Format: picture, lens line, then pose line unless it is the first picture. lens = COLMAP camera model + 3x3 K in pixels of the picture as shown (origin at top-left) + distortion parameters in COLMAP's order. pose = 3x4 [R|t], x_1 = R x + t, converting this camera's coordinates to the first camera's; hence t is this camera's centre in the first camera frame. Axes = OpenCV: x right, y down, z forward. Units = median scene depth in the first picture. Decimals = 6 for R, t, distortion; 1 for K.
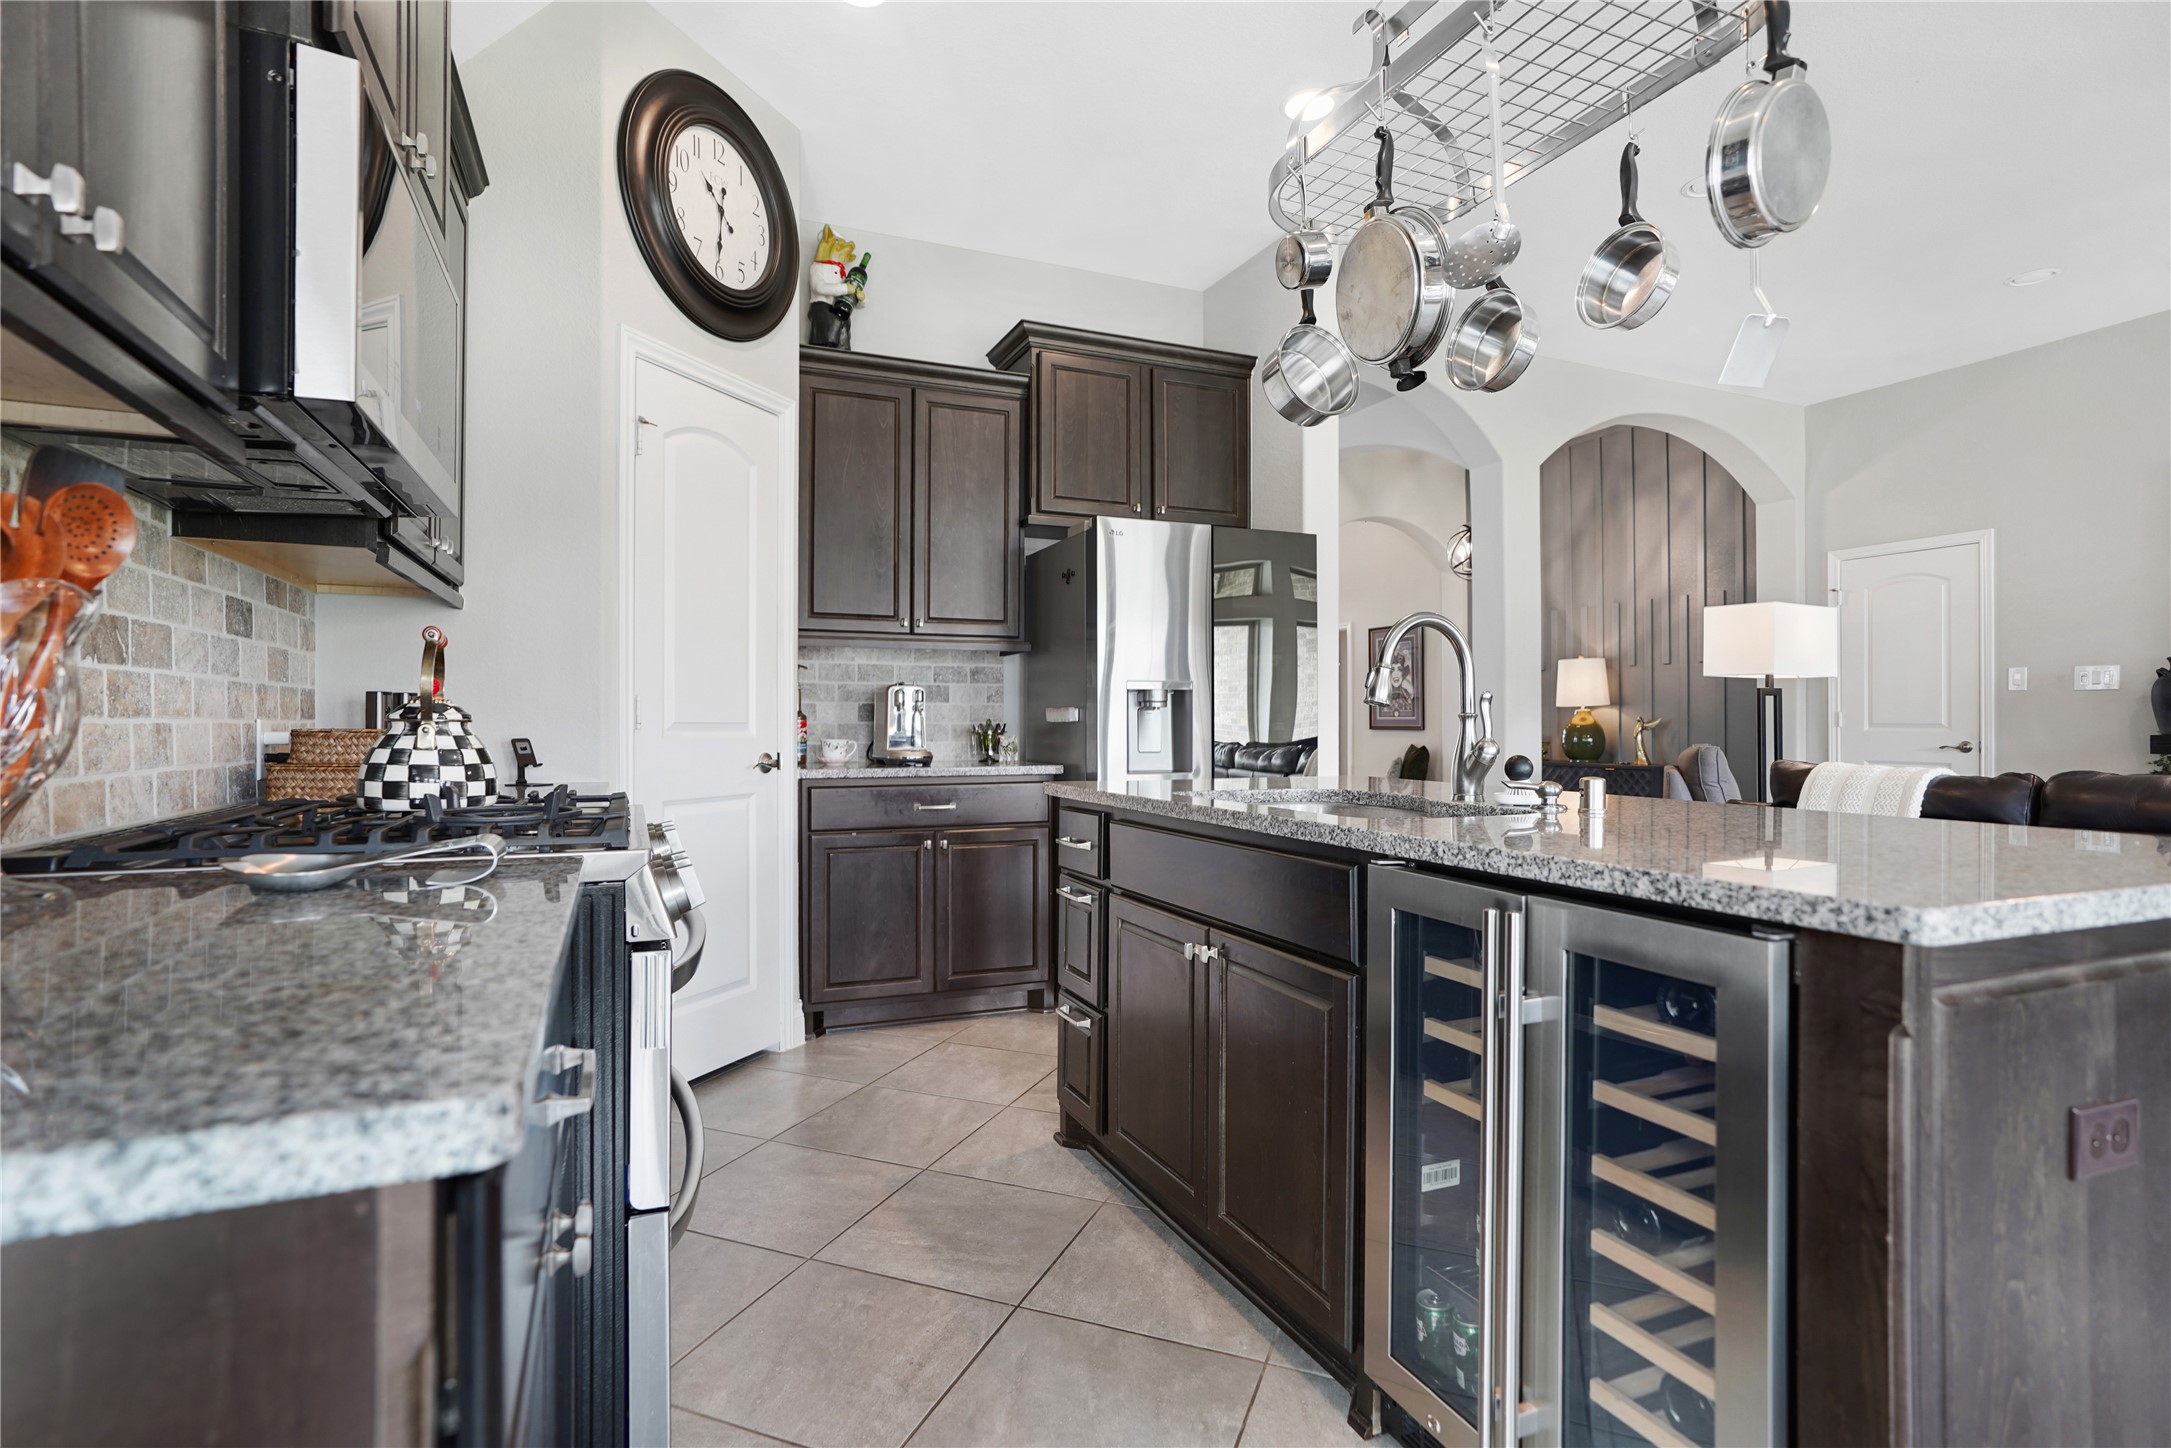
lens RADIAL K [[1066.3, 0, 1052.2], [0, 1066.3, 713.9], [0, 0, 1]] dist [-0.030367, 0.014178]
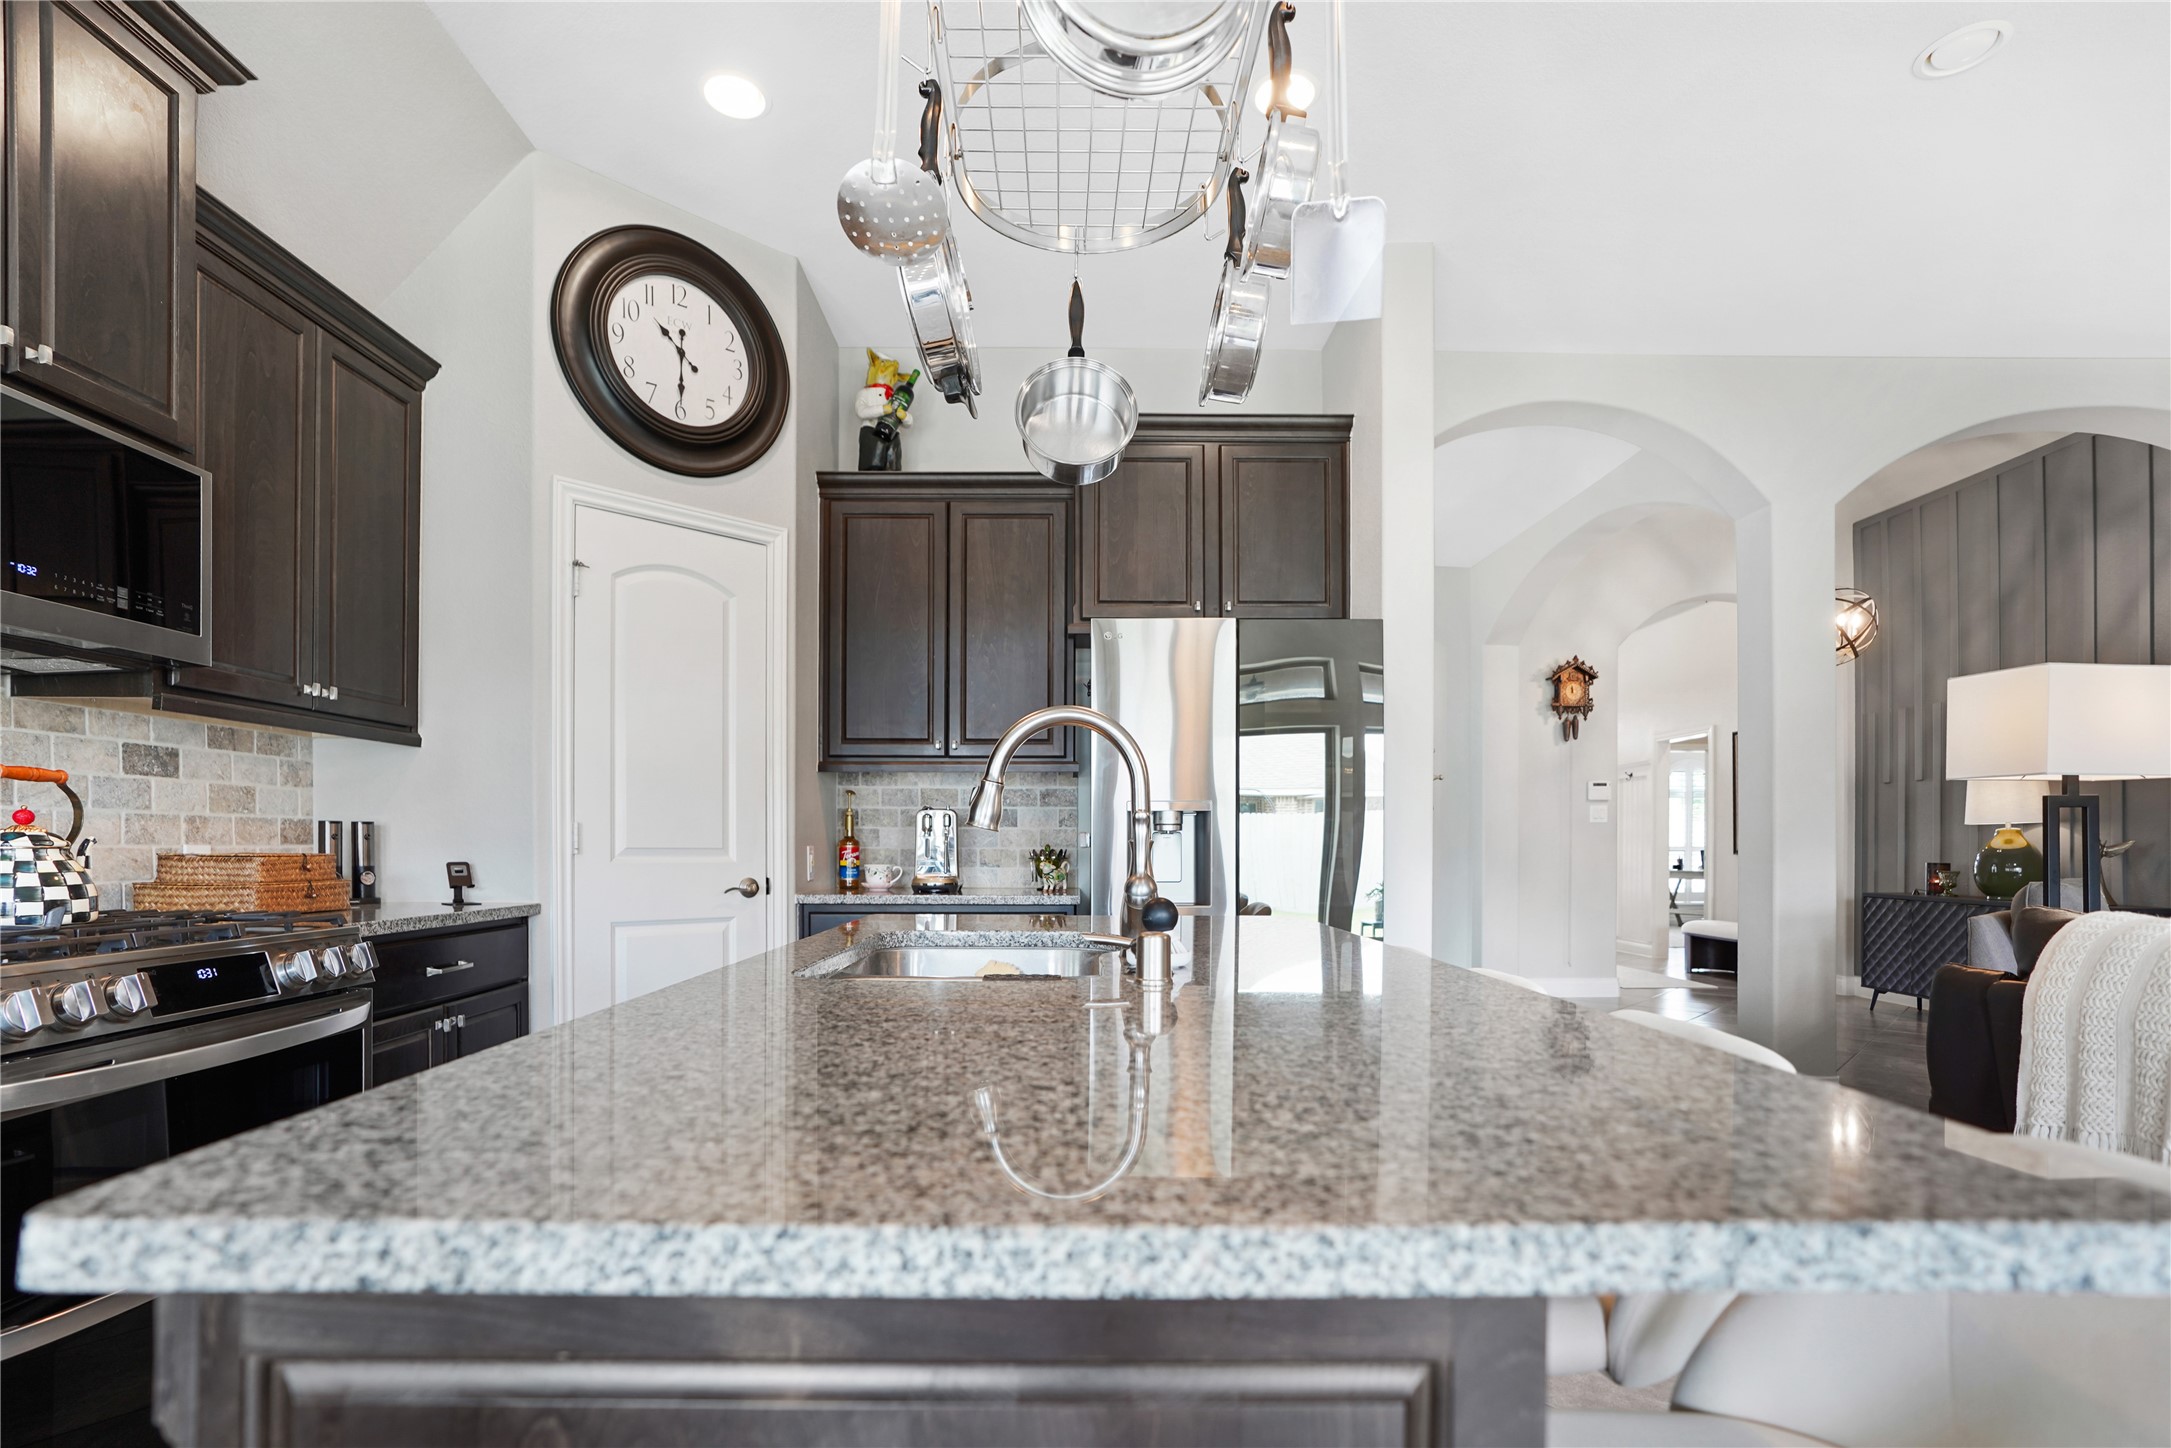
lens RADIAL K [[1066.3, 0, 1075.5], [0, 1066.3, 858.3], [0, 0, 1]] dist [-0.030367, 0.014178]
pose [[0.926802, 0.002532, -0.375543, 0.384705], [0.004293, 0.999841, 0.017336, 0.001820], [0.375527, -0.017679, 0.926643, 0.159903]]
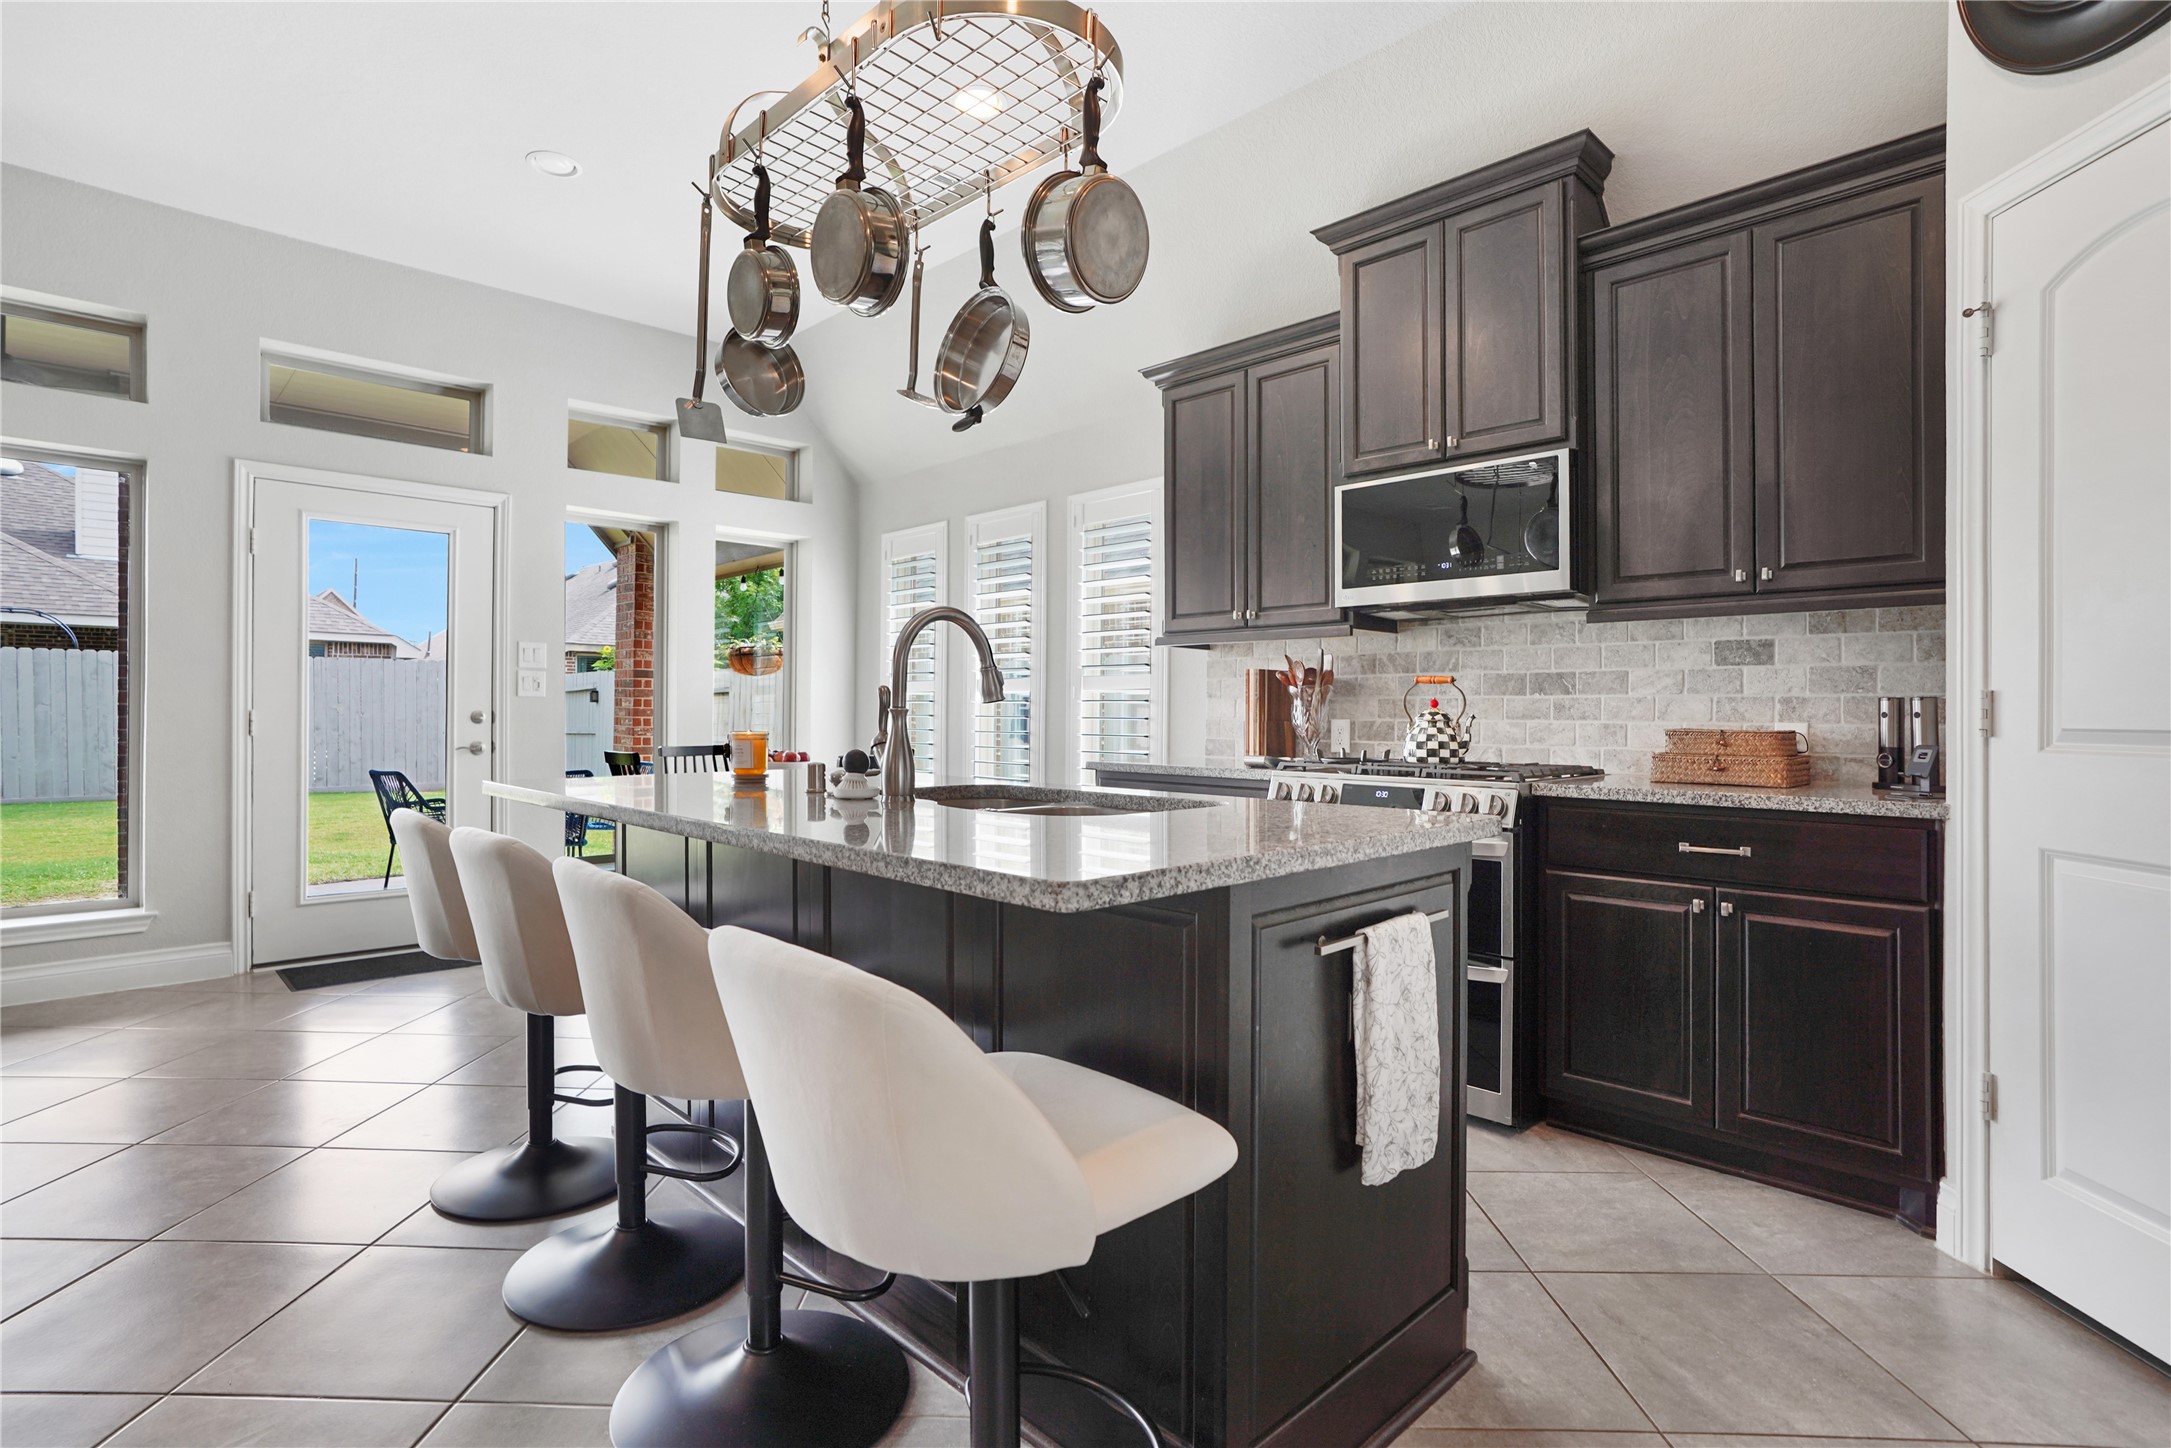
lens RADIAL K [[1066.3, 0, 1066.2], [0, 1066.3, 721.3], [0, 0, 1]] dist [-0.030367, 0.014178]
pose [[-0.928996, -0.009398, -0.369970, 0.370207], [-0.009779, 0.999952, -0.000845, 0.007654], [0.369960, 0.002833, -0.929043, 1.157941]]
